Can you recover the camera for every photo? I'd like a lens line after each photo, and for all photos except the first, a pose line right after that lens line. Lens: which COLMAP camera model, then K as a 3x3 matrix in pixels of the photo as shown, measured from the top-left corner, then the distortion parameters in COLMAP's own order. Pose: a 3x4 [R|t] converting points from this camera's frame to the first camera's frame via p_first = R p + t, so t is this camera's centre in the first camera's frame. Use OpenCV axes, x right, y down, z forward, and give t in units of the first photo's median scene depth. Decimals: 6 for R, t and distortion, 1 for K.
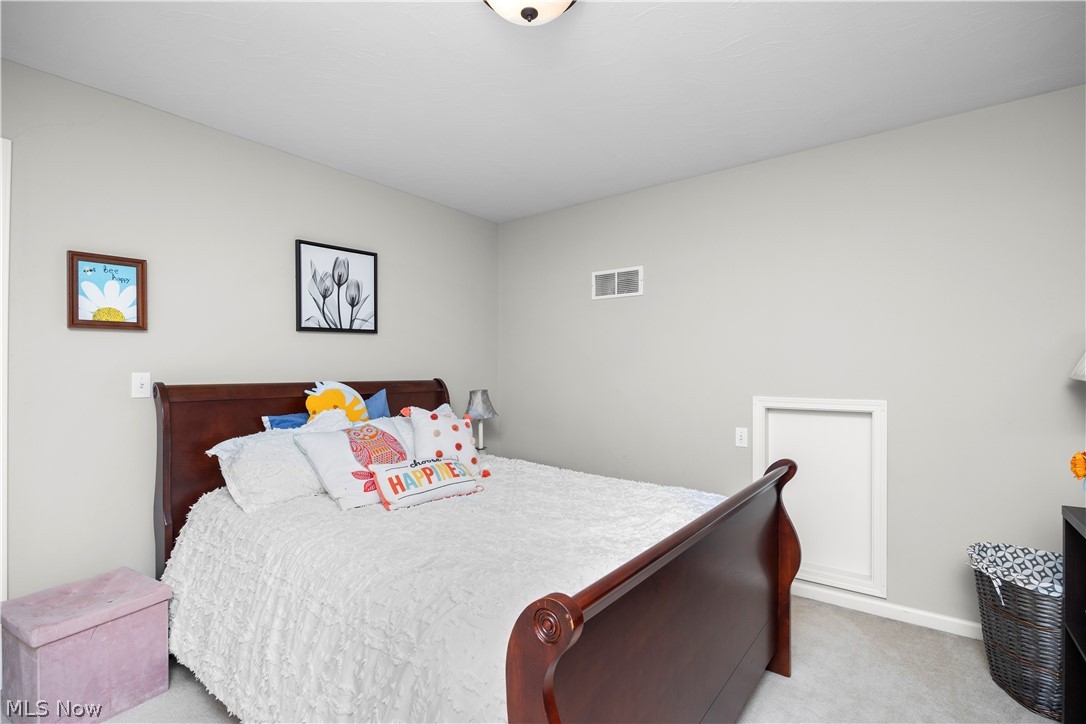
lens RADIAL K [[500.3, 0, 544.2], [0, 500.3, 365.8], [0, 0, 1]] dist [-0.016976, -0.000552]
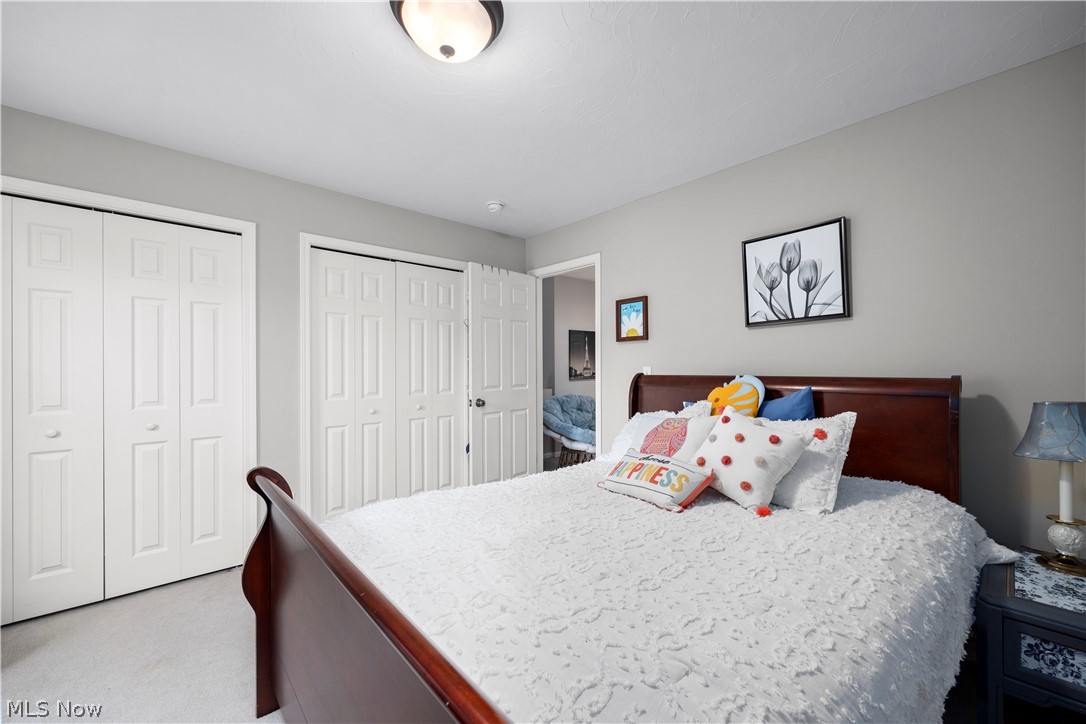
lens RADIAL K [[424.1, 0, 543.6], [0, 424.1, 366.8], [0, 0, 1]] dist [-0.007567, -0.000408]
pose [[-0.170122, -0.001172, -0.985422, 0.449428], [0.014495, 0.999888, -0.003692, 0.010626], [0.985316, -0.014912, -0.170086, 0.697866]]
